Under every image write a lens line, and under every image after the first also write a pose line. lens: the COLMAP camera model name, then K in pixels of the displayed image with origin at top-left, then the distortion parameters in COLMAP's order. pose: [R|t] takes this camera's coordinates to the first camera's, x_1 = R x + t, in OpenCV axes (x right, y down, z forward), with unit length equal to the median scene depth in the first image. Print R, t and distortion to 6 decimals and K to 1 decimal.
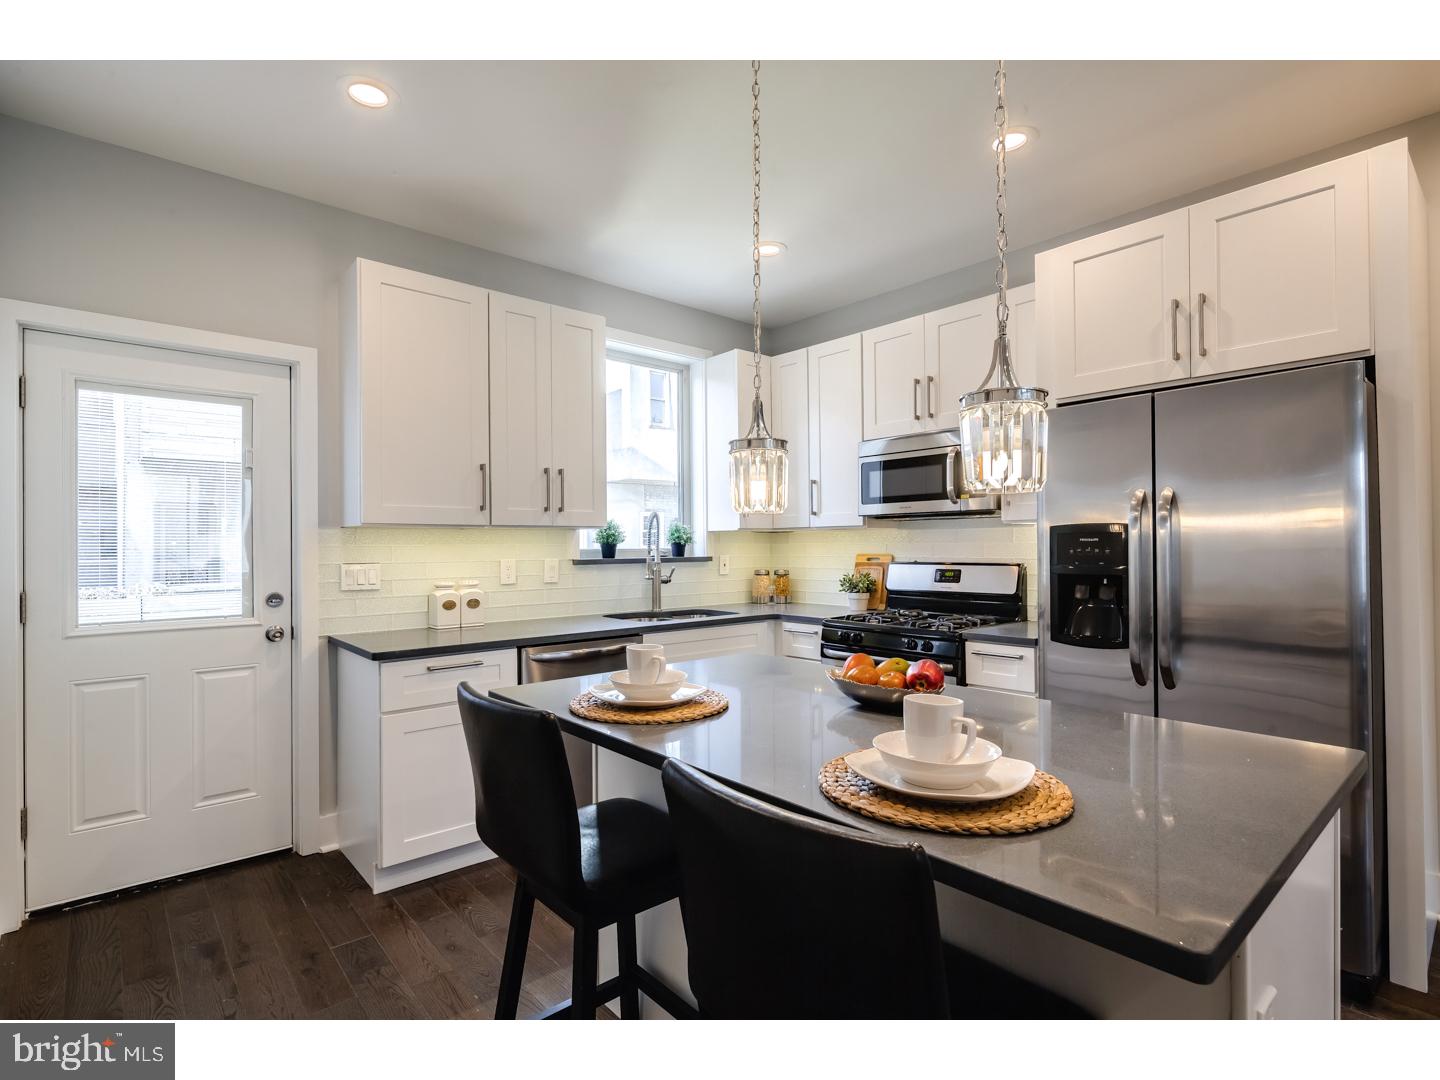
lens RADIAL K [[714.4, 0, 714.6], [0, 714.4, 540.7], [0, 0, 1]] dist [0.005536, -0.002519]
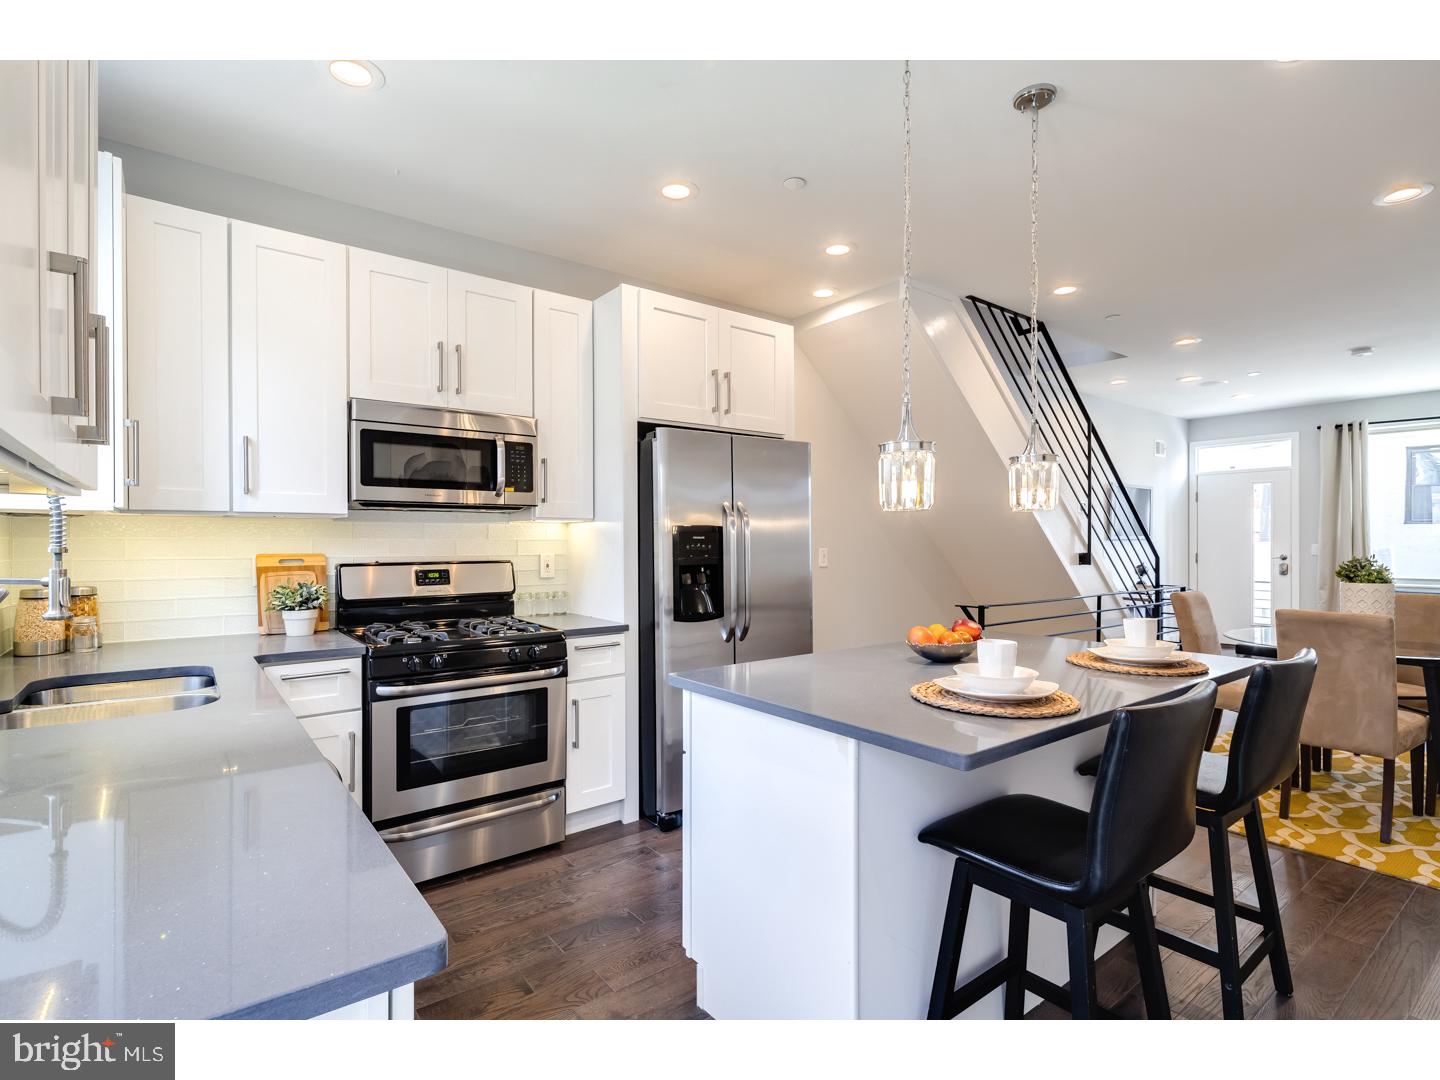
lens RADIAL K [[714.4, 0, 721.2], [0, 714.4, 546.8], [0, 0, 1]] dist [0.005536, -0.002519]
pose [[0.052862, 0.000141, 0.998602, -0.521182], [-0.004502, 0.999990, 0.000097, 0.010662], [-0.998592, -0.004501, 0.052863, 0.614136]]
